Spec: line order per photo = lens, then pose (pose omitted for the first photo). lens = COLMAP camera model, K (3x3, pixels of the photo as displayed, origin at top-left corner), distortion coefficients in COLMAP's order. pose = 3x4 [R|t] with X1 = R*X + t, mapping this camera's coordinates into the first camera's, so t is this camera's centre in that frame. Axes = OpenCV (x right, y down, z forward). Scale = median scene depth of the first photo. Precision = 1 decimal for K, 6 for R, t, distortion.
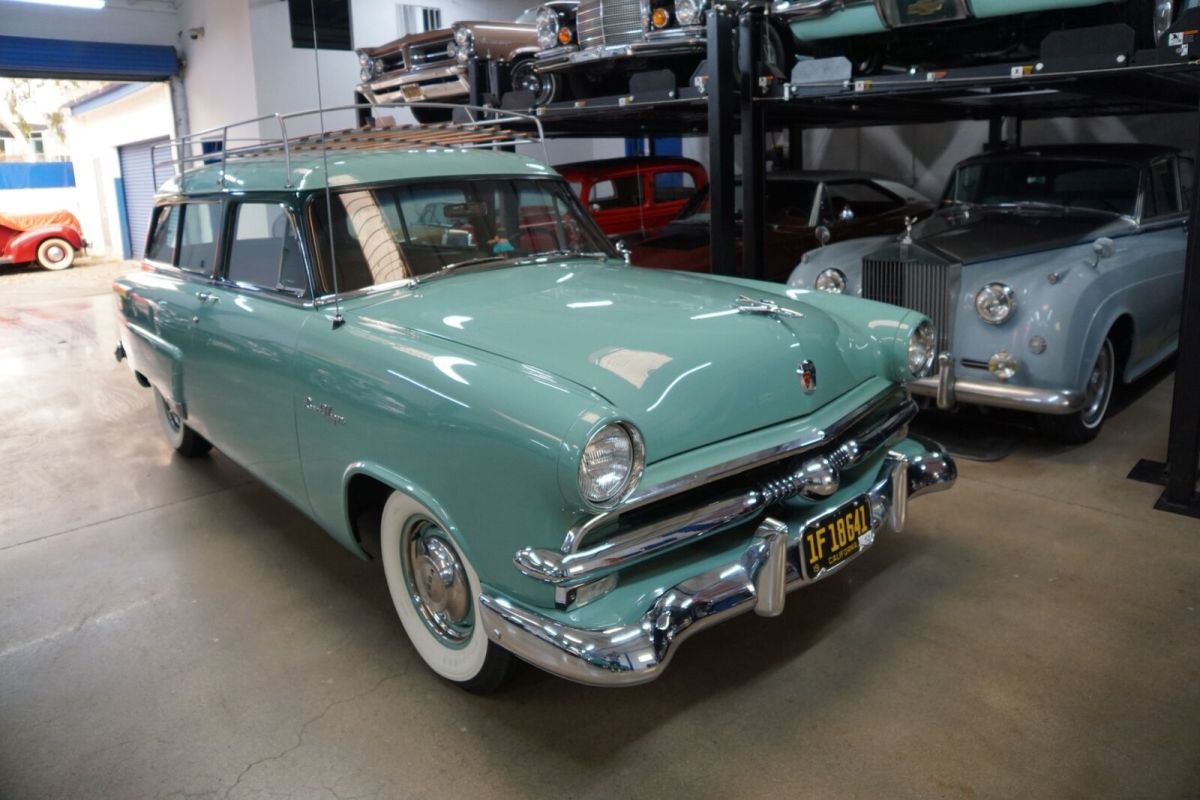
lens RADIAL K [[825.7, 0, 600.2], [0, 825.7, 323.1], [0, 0, 1]] dist [-0.142610, 0.103633]
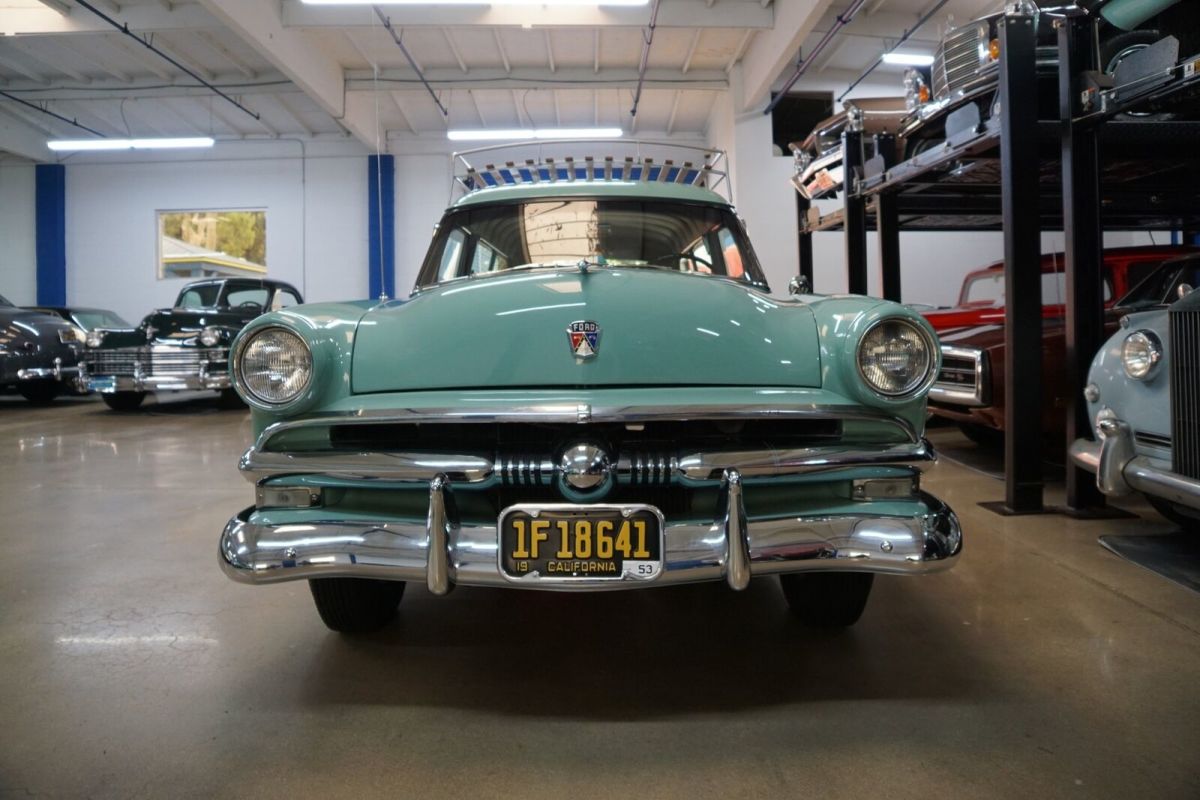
lens RADIAL K [[825.7, 0, 600.2], [0, 825.7, 323.1], [0, 0, 1]] dist [-0.142610, 0.103633]
pose [[0.736330, 0.023722, -0.676206, 0.443642], [-0.137036, 0.983903, -0.114703, 0.076707], [0.662600, 0.177124, 0.727728, 0.218857]]
